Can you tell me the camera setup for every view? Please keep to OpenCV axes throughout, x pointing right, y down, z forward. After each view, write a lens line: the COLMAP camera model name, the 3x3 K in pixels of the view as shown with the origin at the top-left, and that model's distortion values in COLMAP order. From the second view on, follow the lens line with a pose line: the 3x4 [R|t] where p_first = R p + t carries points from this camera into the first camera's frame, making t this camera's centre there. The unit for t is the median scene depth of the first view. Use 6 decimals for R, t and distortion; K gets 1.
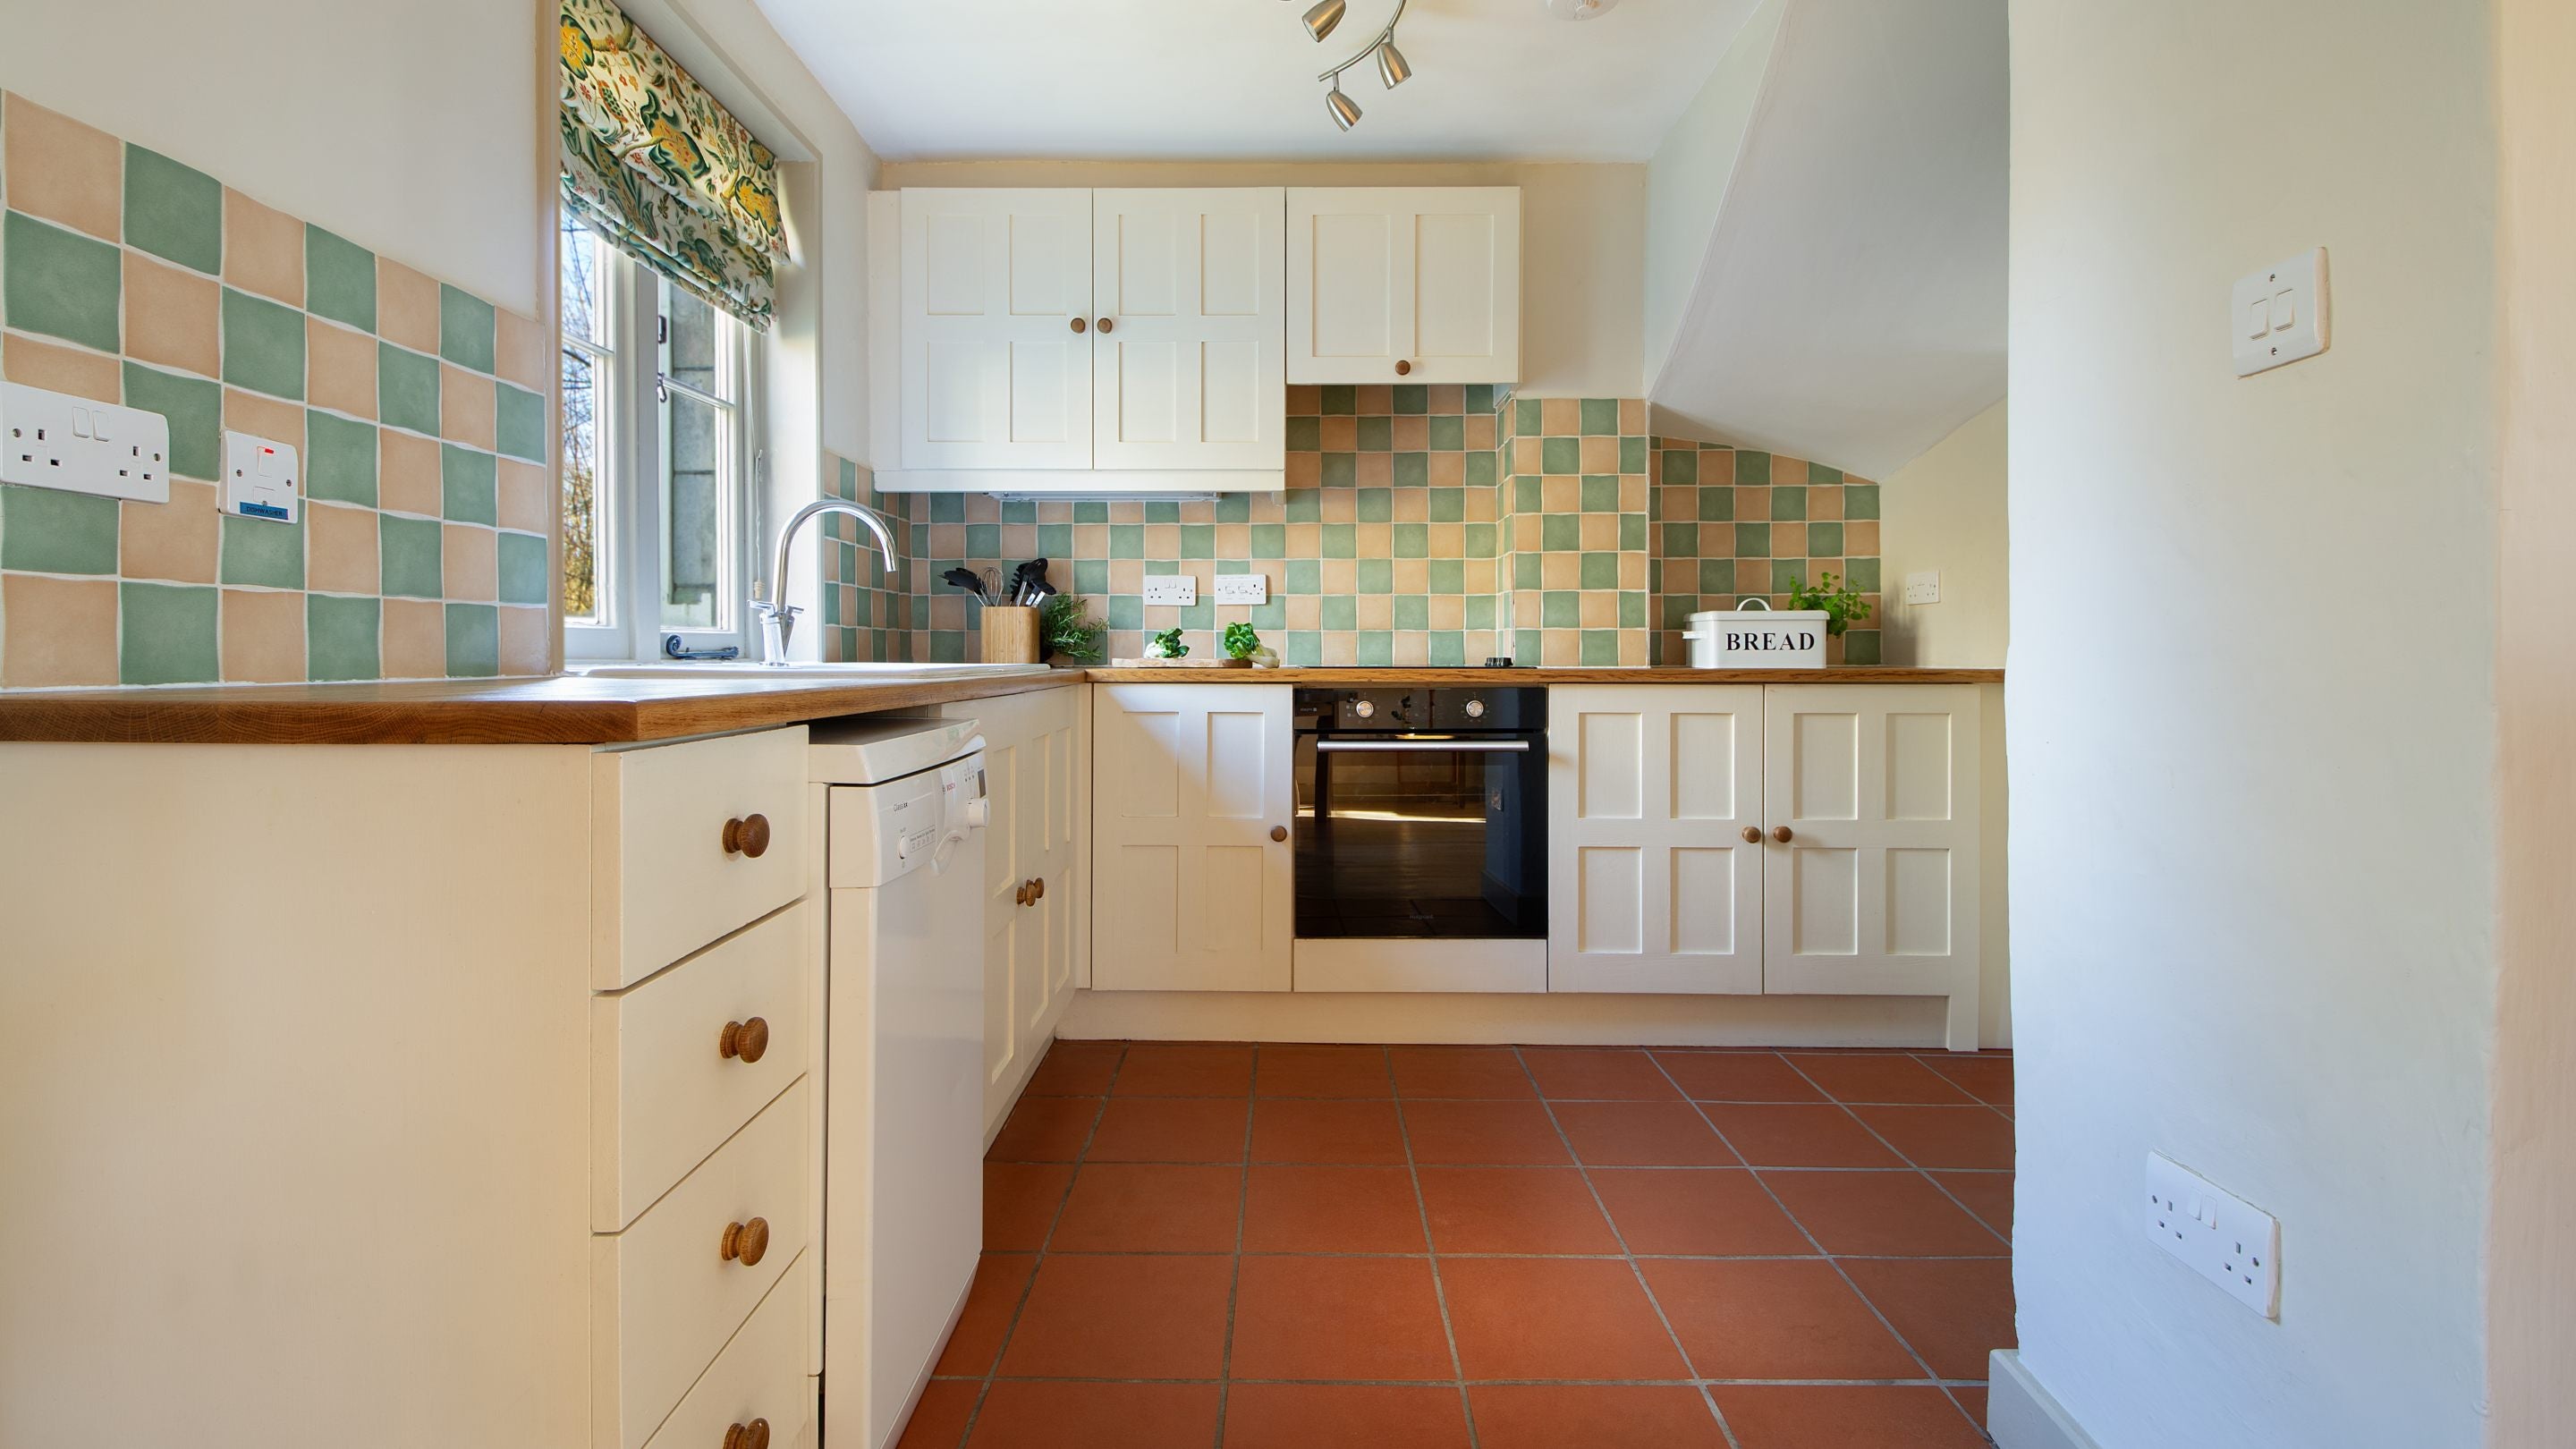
lens RADIAL K [[1183.5, 0, 1311.8], [0, 1183.5, 646.5], [0, 0, 1]] dist [0.011715, -0.003028]
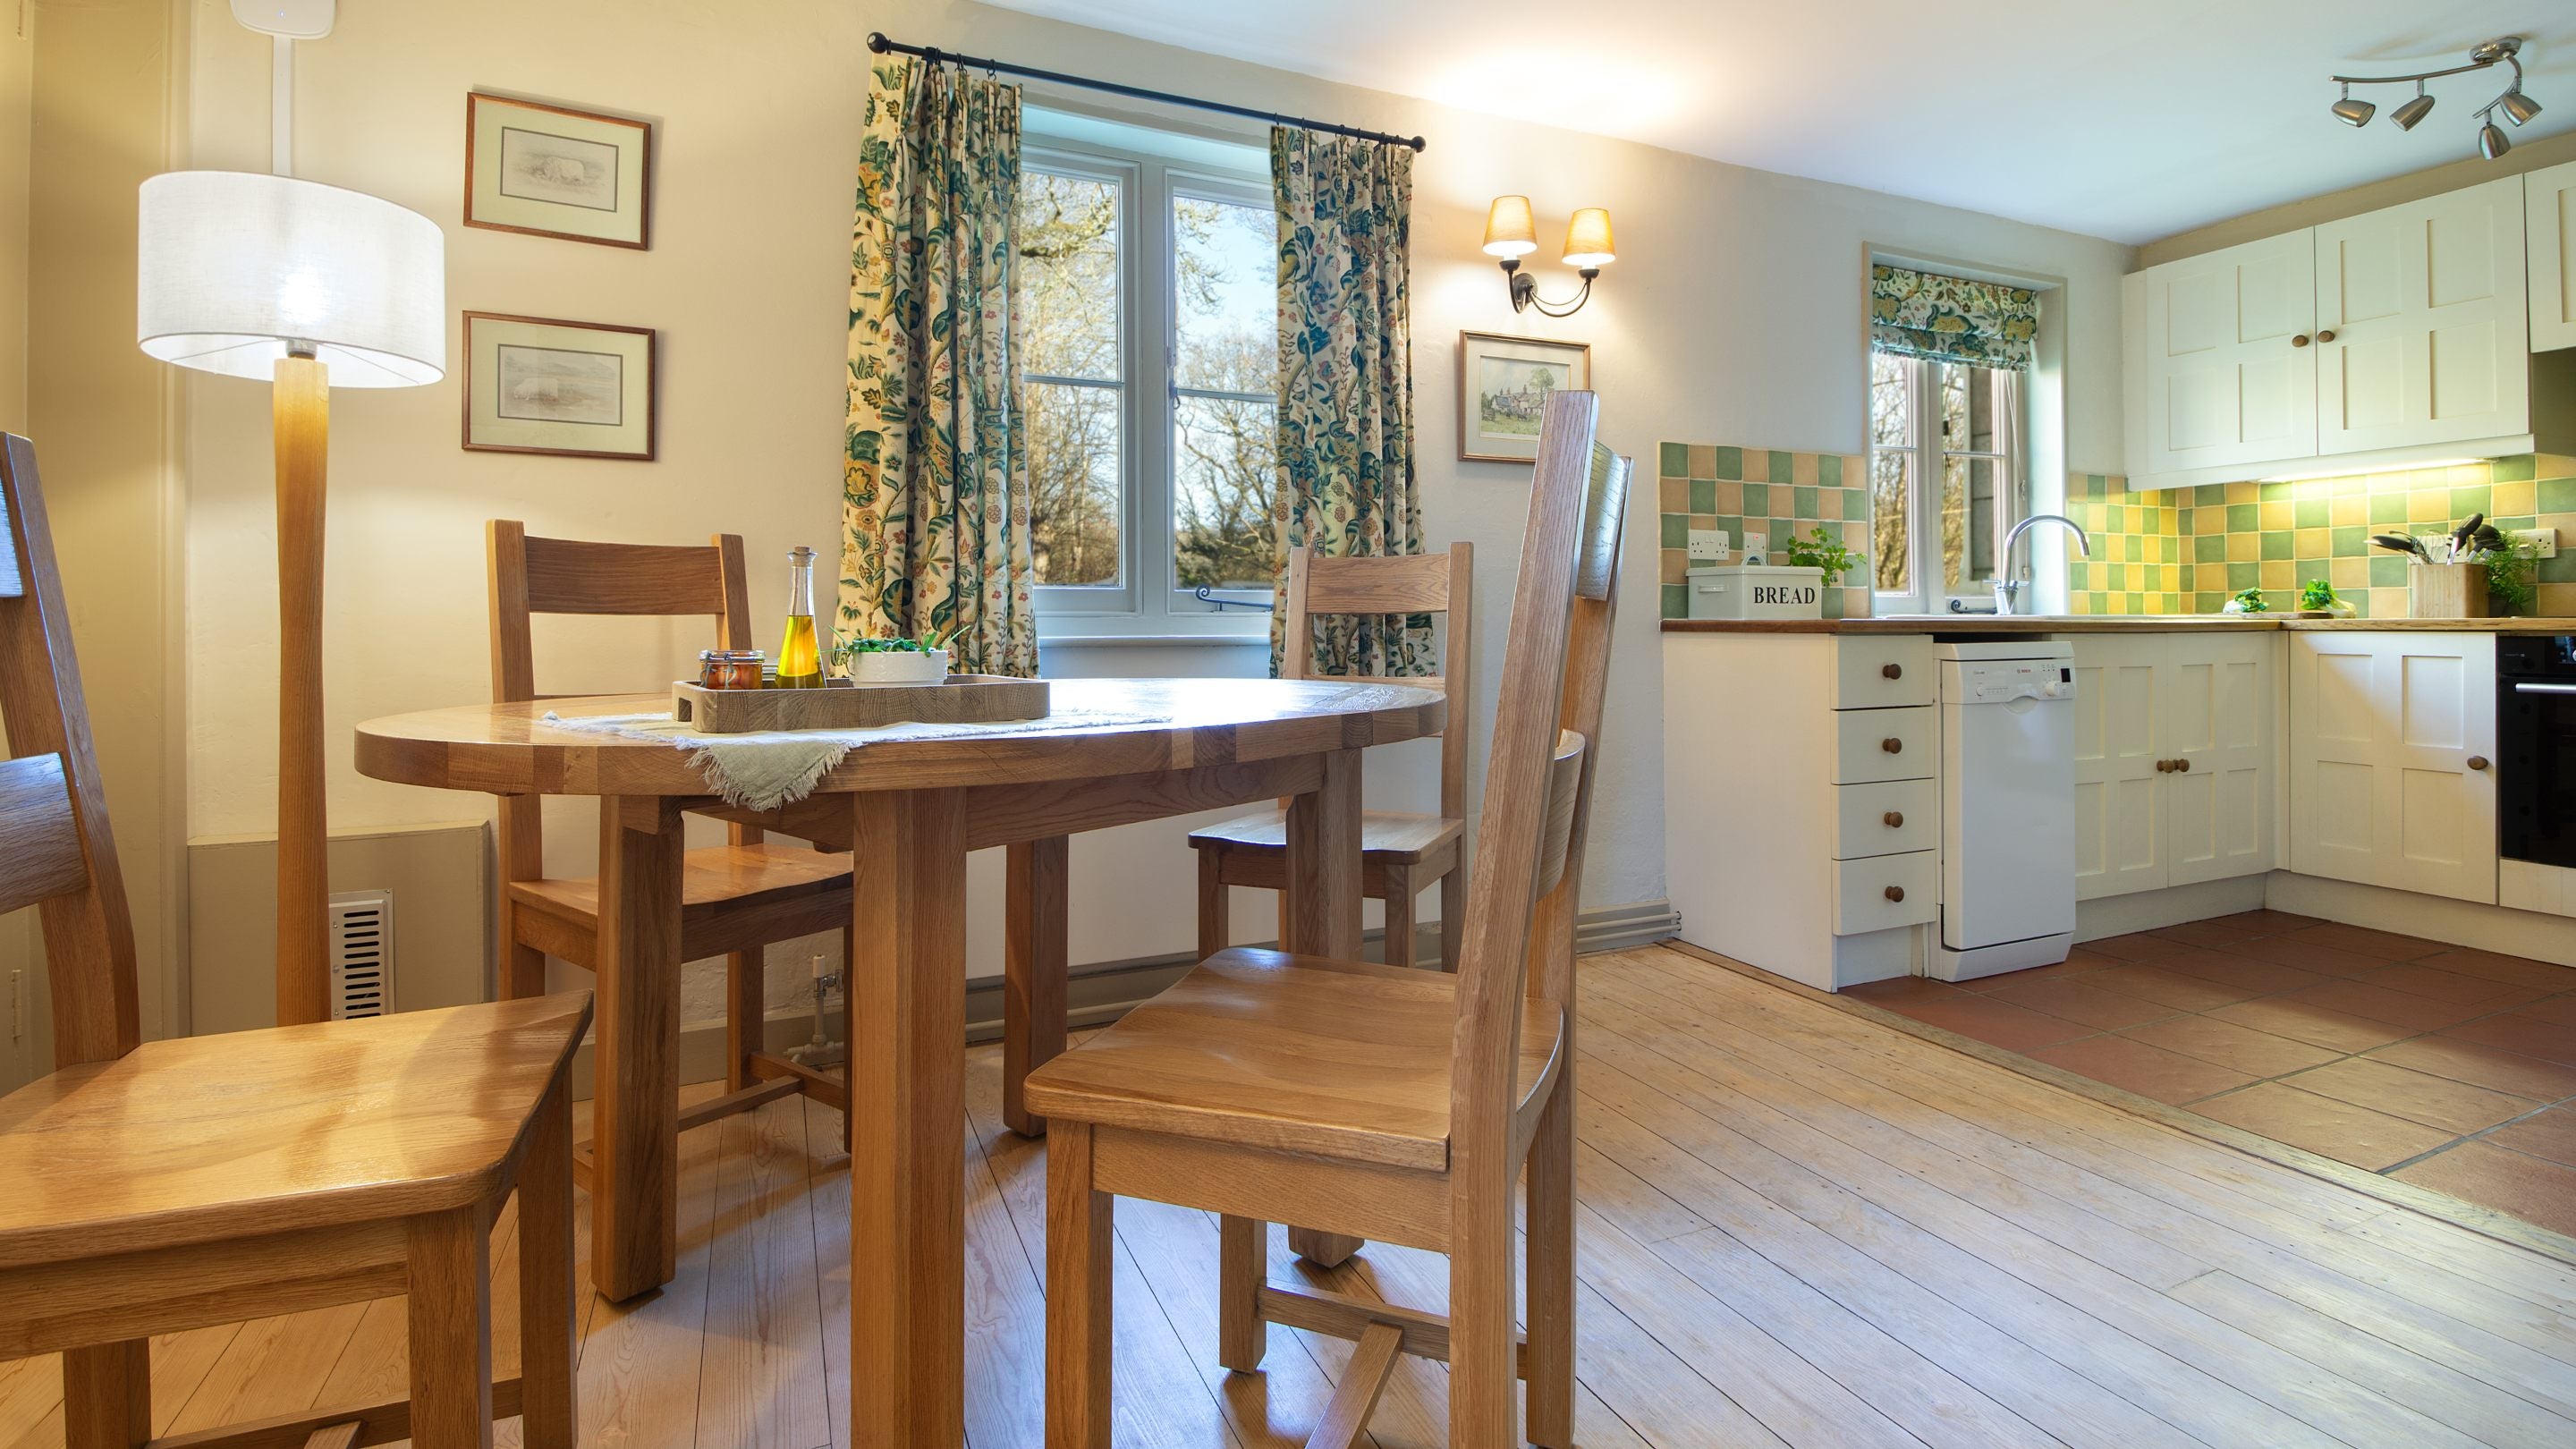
lens RADIAL K [[1183.5, 0, 1320.3], [0, 1183.5, 618.8], [0, 0, 1]] dist [0.011715, -0.003028]
pose [[0.434556, -0.003916, -0.900636, 0.557446], [0.007065, 0.999975, -0.000939, 0.012576], [0.900617, -0.005955, 0.434572, -0.534999]]
